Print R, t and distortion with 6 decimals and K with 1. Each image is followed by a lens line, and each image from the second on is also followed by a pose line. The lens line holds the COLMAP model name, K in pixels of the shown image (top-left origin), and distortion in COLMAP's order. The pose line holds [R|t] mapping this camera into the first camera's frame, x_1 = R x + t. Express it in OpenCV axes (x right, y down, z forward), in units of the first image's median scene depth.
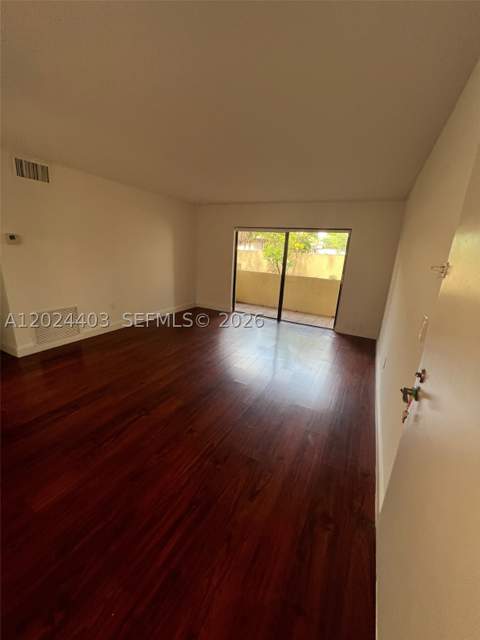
lens RADIAL K [[262.5, 0, 239.0], [0, 262.5, 315.7], [0, 0, 1]] dist [0.002716, 0.000324]
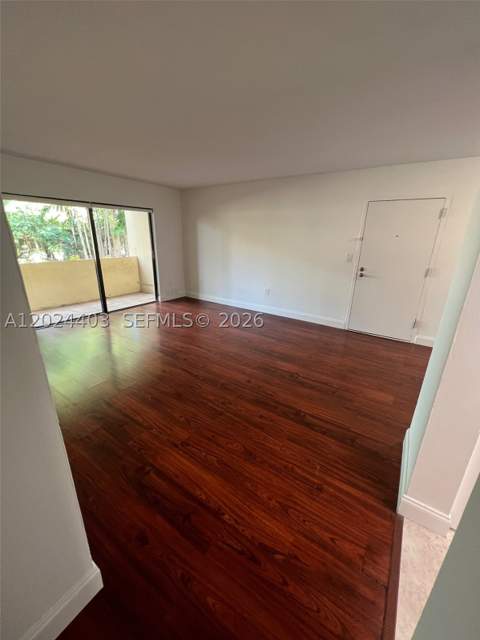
lens RADIAL K [[254.3, 0, 240.0], [0, 254.3, 320.0], [0, 0, 1]] dist [0.002156, 0.000163]
pose [[0.120399, -0.376522, 0.918551, -0.663835], [0.234525, 0.909878, 0.342227, -0.163767], [-0.964625, 0.174220, 0.197852, 0.459439]]
